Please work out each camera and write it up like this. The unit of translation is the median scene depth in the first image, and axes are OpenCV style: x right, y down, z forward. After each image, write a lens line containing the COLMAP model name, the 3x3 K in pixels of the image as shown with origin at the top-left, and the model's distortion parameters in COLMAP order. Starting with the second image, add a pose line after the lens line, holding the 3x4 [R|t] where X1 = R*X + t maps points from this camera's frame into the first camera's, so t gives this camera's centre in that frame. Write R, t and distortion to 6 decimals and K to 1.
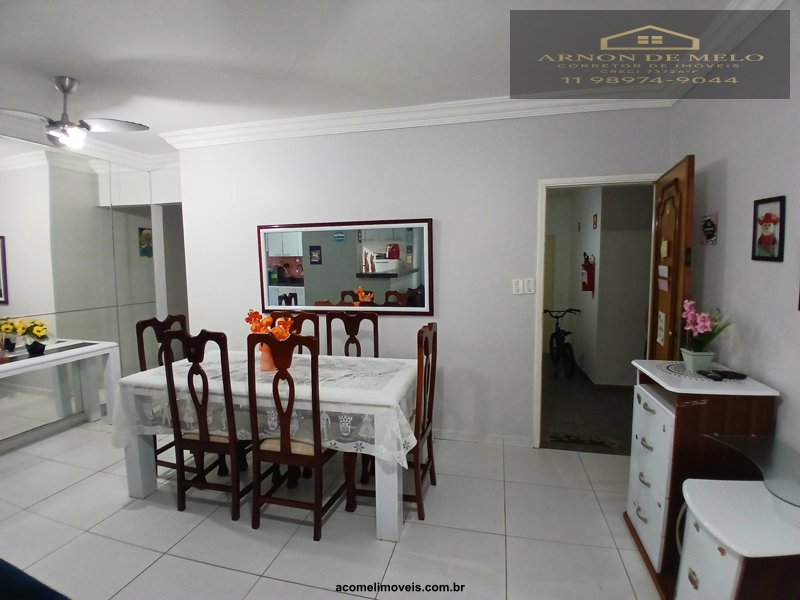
lens RADIAL K [[398.6, 0, 402.2], [0, 398.6, 301.2], [0, 0, 1]] dist [0.009801, -0.050688]
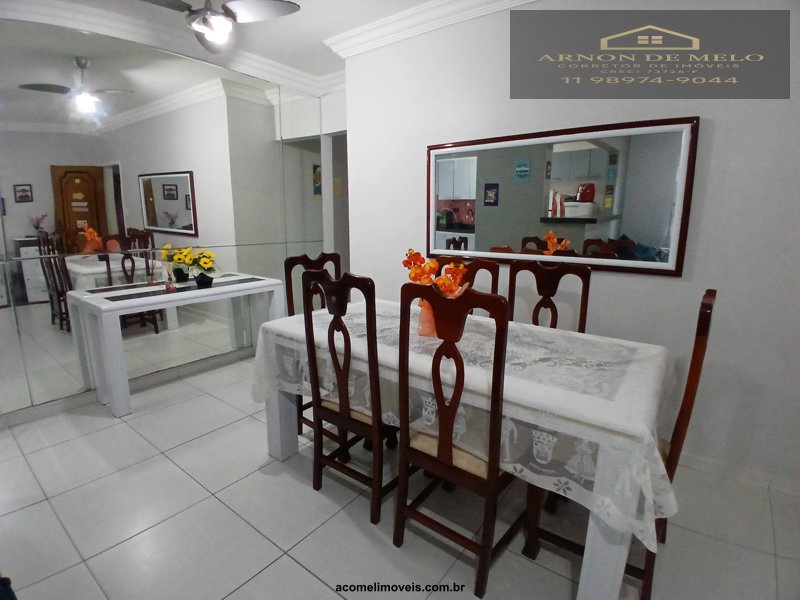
lens RADIAL K [[398.6, 0, 402.2], [0, 398.6, 301.2], [0, 0, 1]] dist [0.009801, -0.050688]
pose [[0.917731, 0.098363, -0.384830, -0.107817], [-0.052243, 0.990327, 0.128541, 0.022668], [0.393751, -0.097861, 0.913993, 0.328784]]
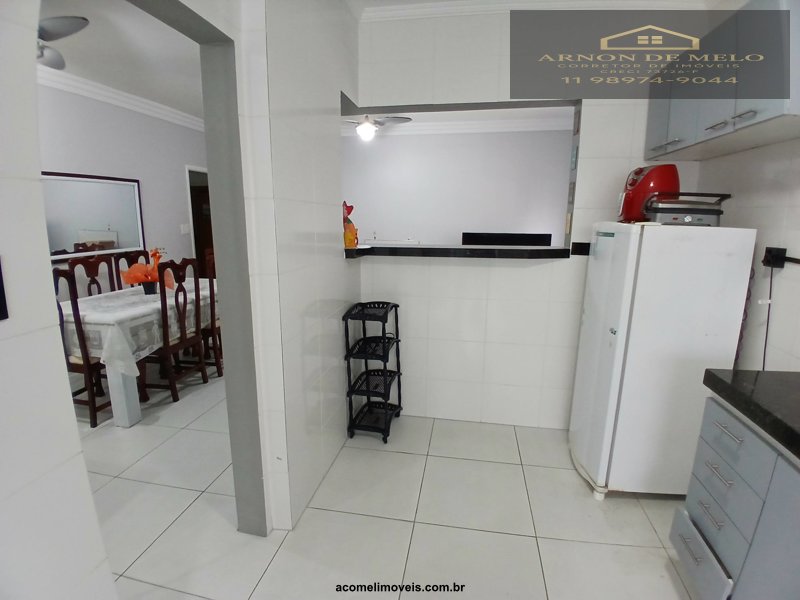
lens RADIAL K [[398.6, 0, 402.2], [0, 398.6, 301.2], [0, 0, 1]] dist [0.009801, -0.050688]
pose [[-0.061070, -0.191337, 0.979623, -1.775933], [0.076085, 0.977707, 0.195706, -0.000102], [-0.995229, 0.086487, -0.045151, 0.263093]]
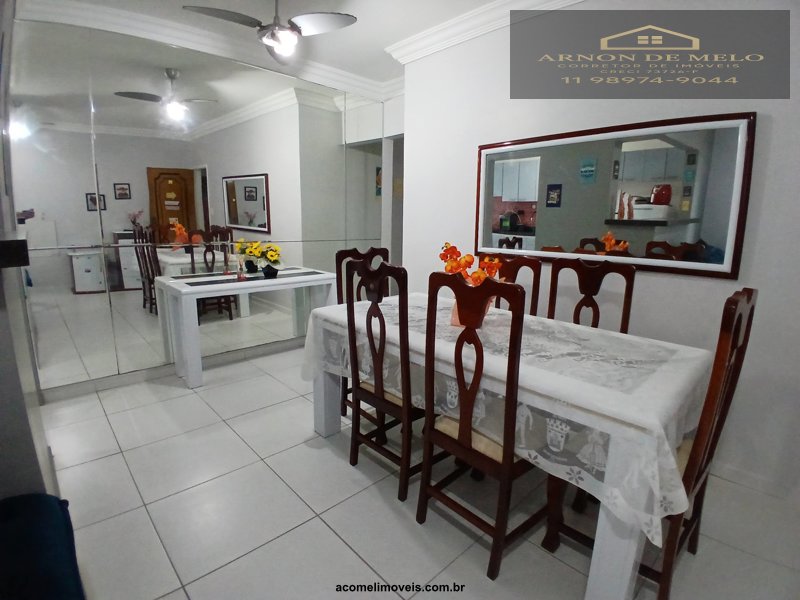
lens RADIAL K [[398.6, 0, 402.2], [0, 398.6, 301.2], [0, 0, 1]] dist [0.009801, -0.050688]
pose [[0.837858, 0.132941, -0.529452, -0.037323], [-0.073958, 0.988595, 0.131189, 0.037824], [0.540854, -0.070760, 0.838135, 0.315907]]
